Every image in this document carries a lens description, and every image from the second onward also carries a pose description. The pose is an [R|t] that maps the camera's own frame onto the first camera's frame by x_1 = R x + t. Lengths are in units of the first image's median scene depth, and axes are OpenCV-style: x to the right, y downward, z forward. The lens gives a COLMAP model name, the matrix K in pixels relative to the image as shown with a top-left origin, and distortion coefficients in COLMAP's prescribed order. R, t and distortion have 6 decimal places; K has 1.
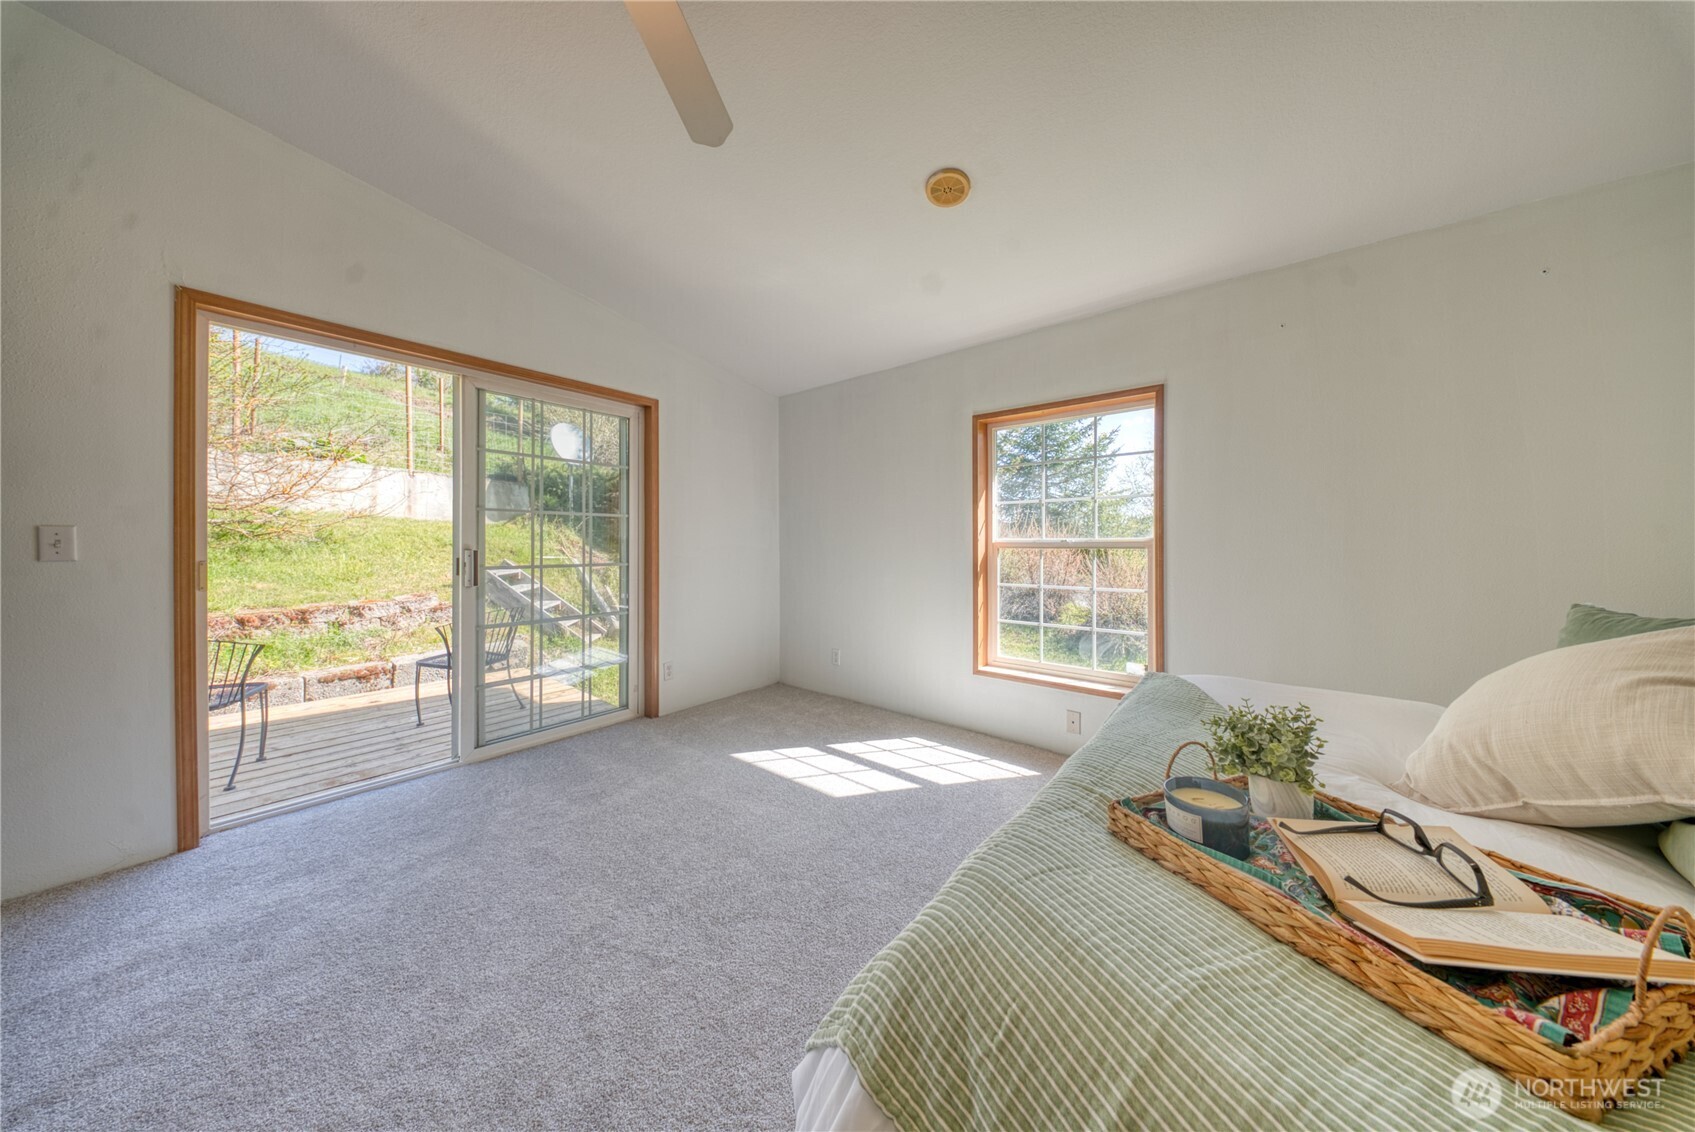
lens RADIAL K [[511.9, 0, 846.6], [0, 511.9, 539.0], [0, 0, 1]] dist [-0.001239, -0.000101]
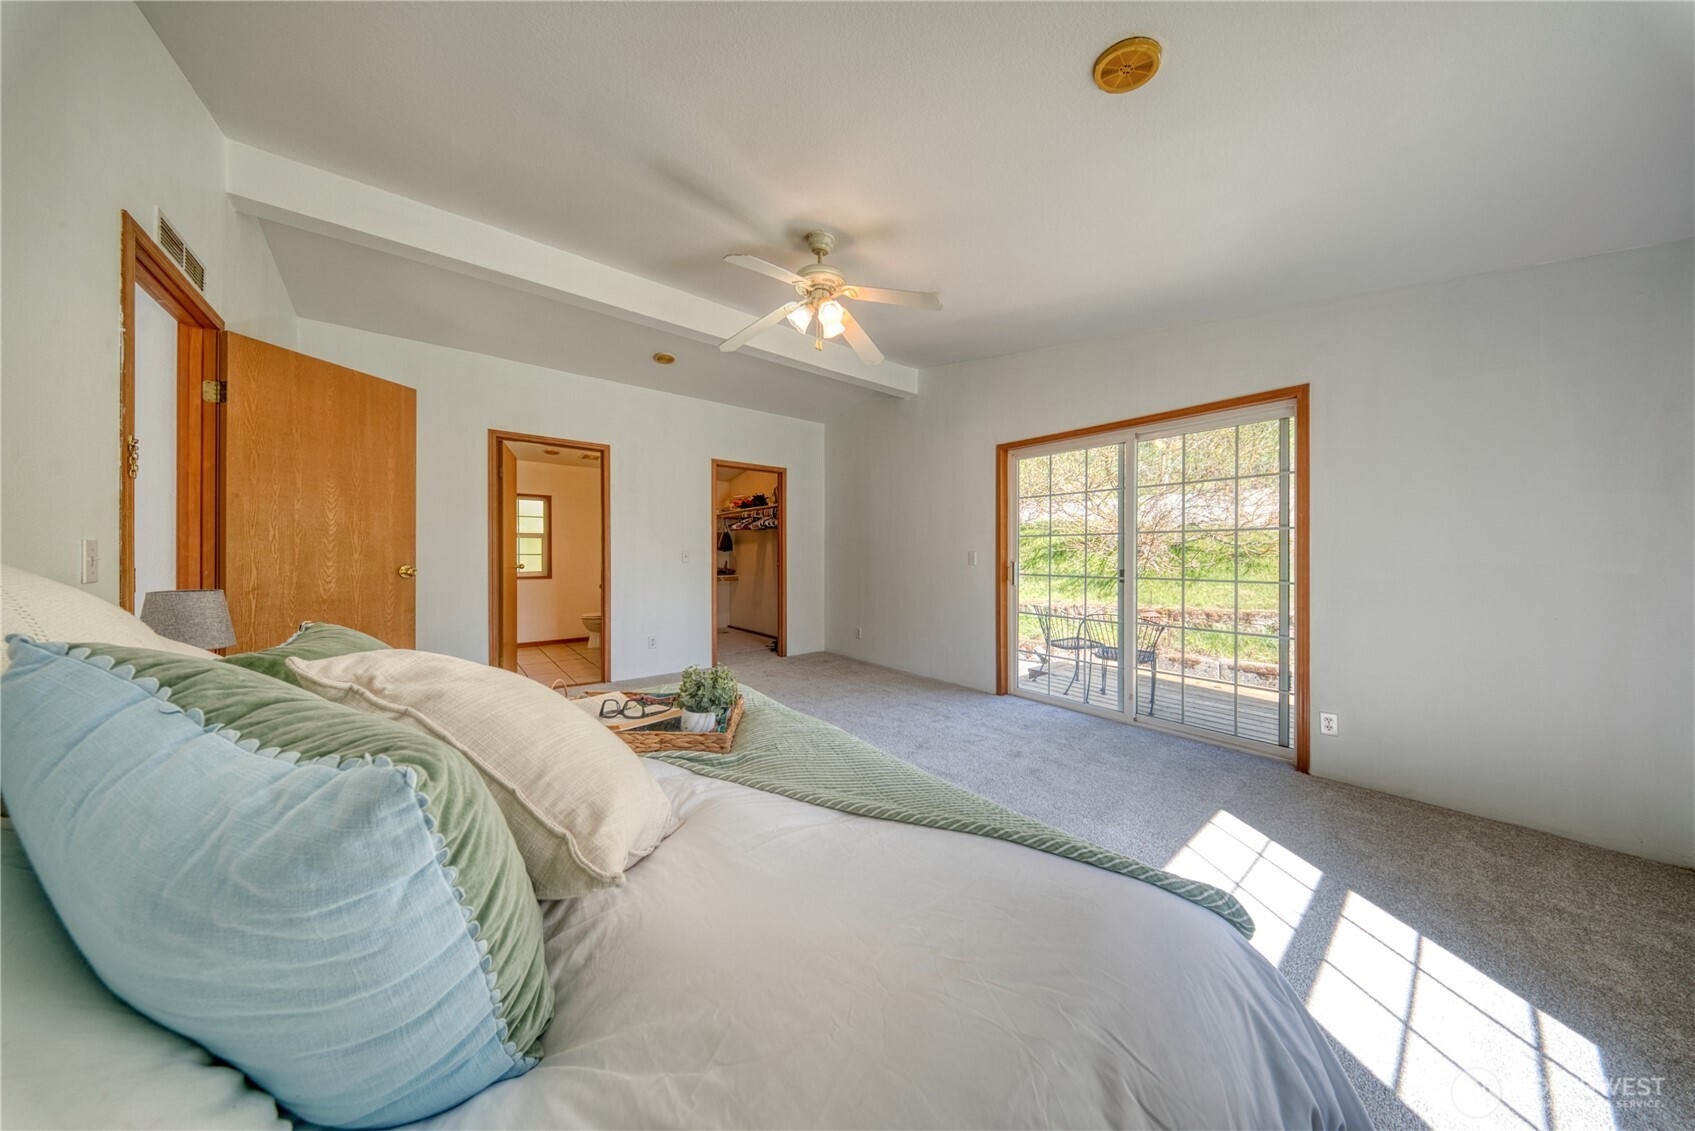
lens RADIAL K [[505.8, 0, 847.3], [0, 505.8, 570.1], [0, 0, 1]] dist [-0.001721, -0.000195]
pose [[-0.218841, 0.017981, -0.975595, 0.626690], [0.006071, 0.999836, 0.017066, 0.008723], [0.975742, -0.002188, -0.218914, 0.513824]]
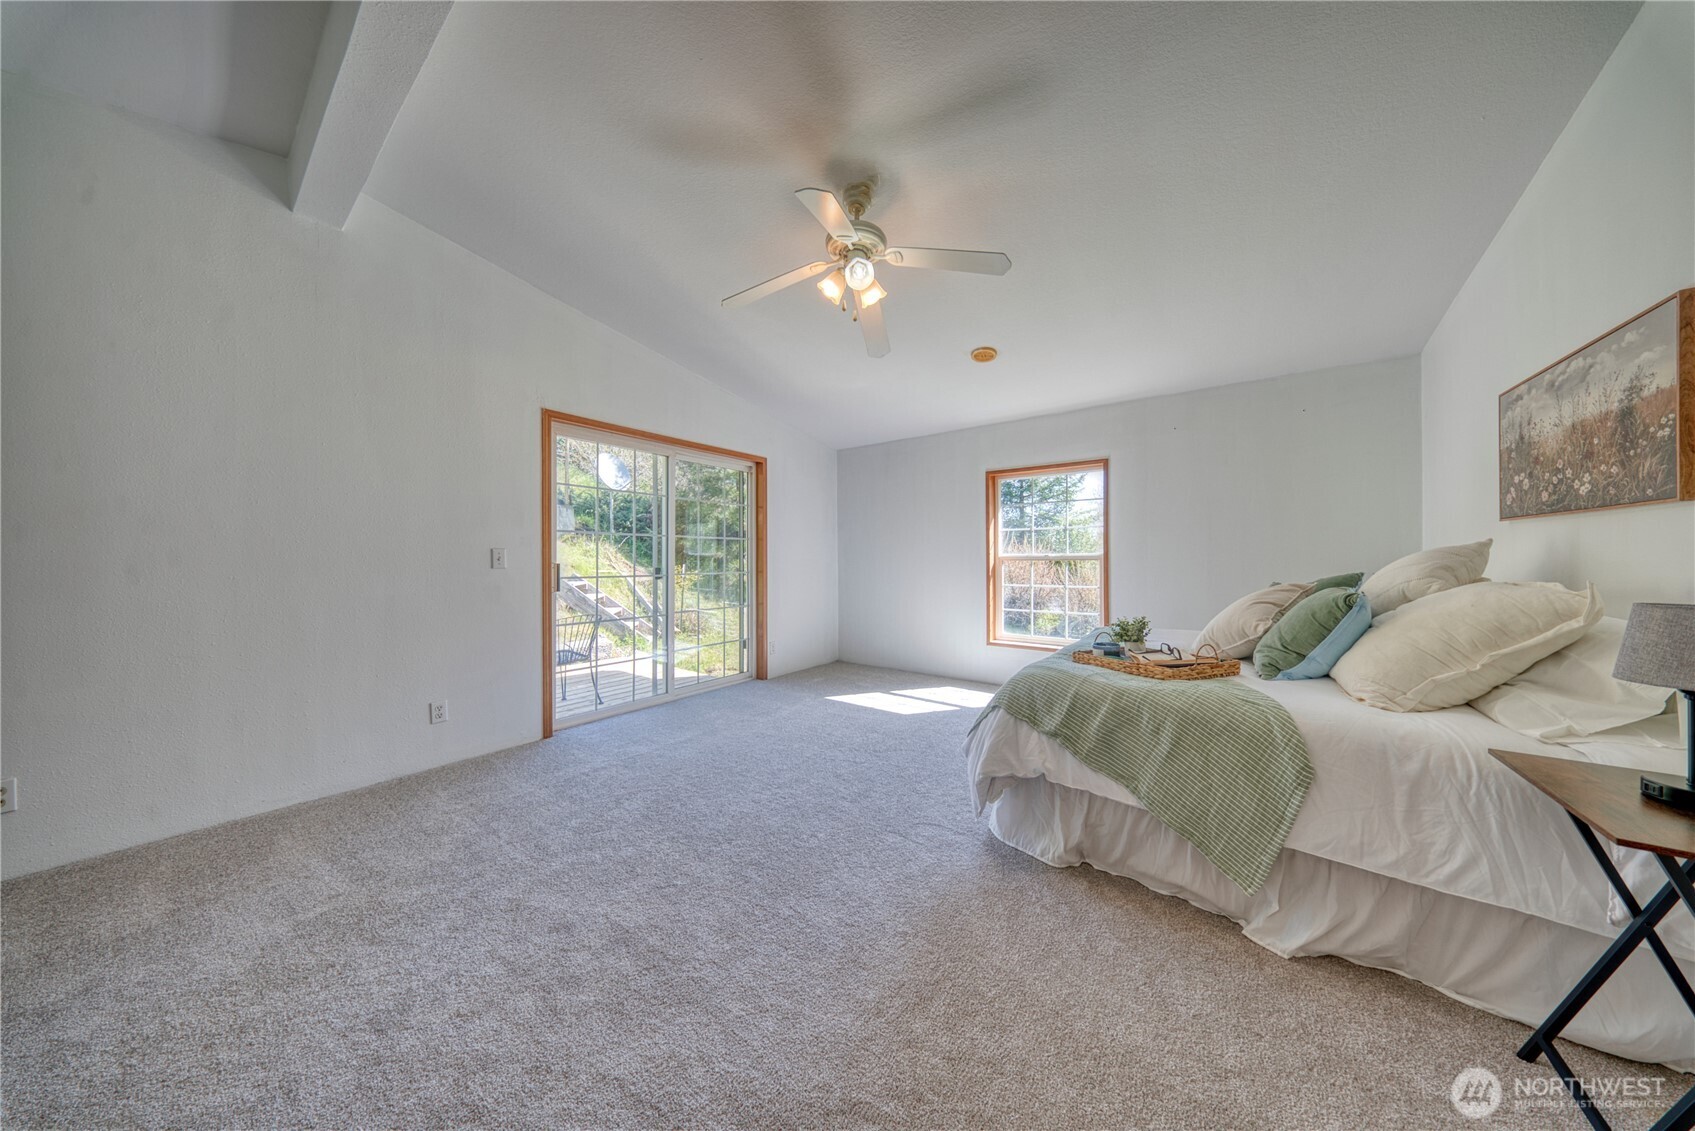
lens RADIAL K [[504.4, 0, 843.7], [0, 504.4, 551.4], [0, 0, 1]] dist [0.000383, -0.000020]
pose [[0.999304, -0.002645, 0.037200, -0.220124], [0.002823, 0.999985, -0.004734, -0.002575], [-0.037187, 0.004836, 0.999297, -0.447602]]
